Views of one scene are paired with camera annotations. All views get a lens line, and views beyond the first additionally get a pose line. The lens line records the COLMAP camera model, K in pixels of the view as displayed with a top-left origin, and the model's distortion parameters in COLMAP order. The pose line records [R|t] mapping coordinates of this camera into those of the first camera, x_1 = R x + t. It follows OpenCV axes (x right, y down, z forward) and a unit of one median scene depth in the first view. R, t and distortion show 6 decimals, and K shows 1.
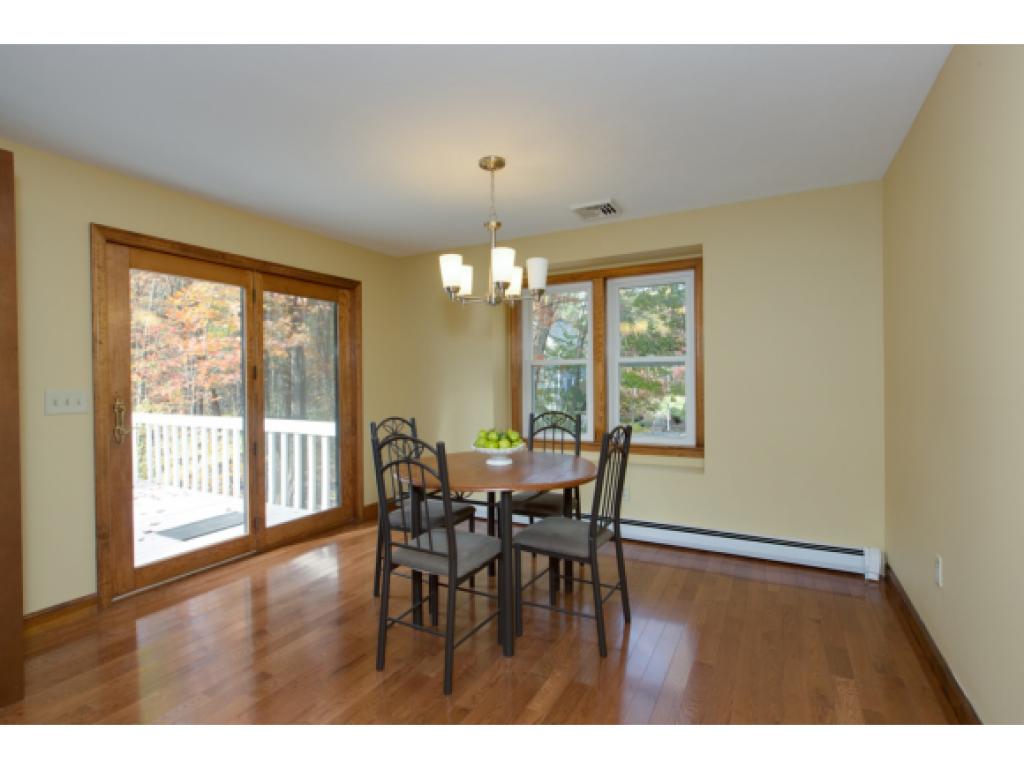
lens RADIAL K [[495.7, 0, 512.0], [0, 495.7, 381.4], [0, 0, 1]] dist [0.001055, 0.000182]
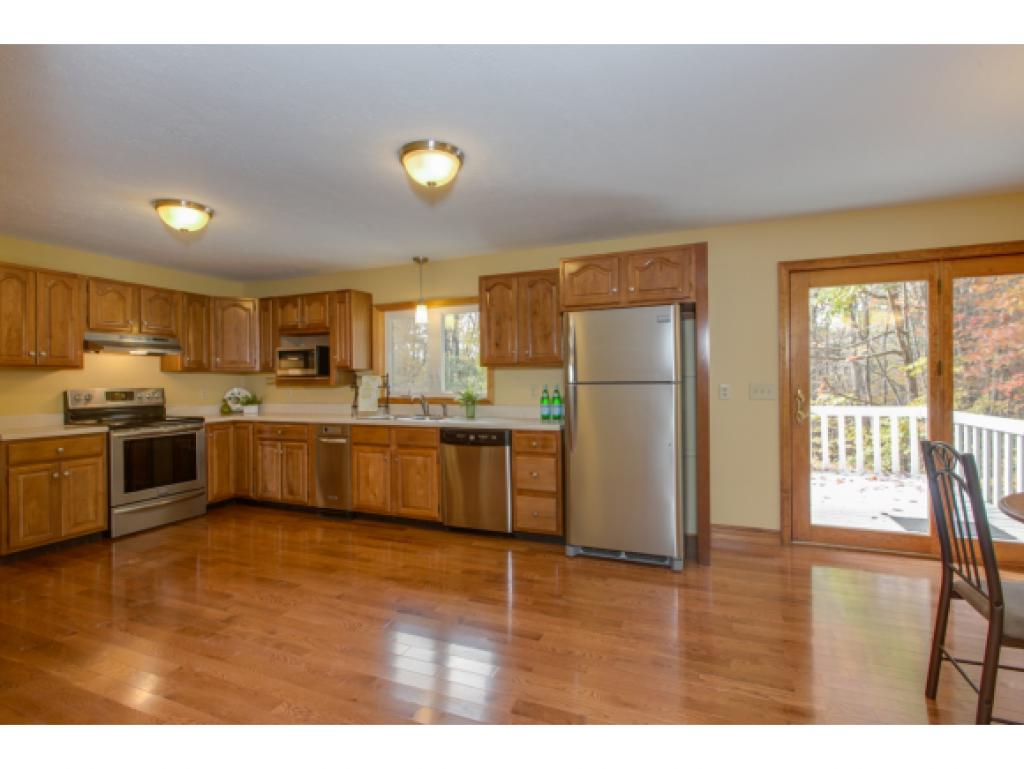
lens RADIAL K [[488.0, 0, 508.7], [0, 488.0, 379.9], [0, 0, 1]] dist [0.003905, 0.000020]
pose [[0.077936, 0.012213, -0.996884, 0.421247], [-0.001079, 0.999925, 0.012166, -0.006935], [0.996958, 0.000127, 0.077943, 0.132079]]
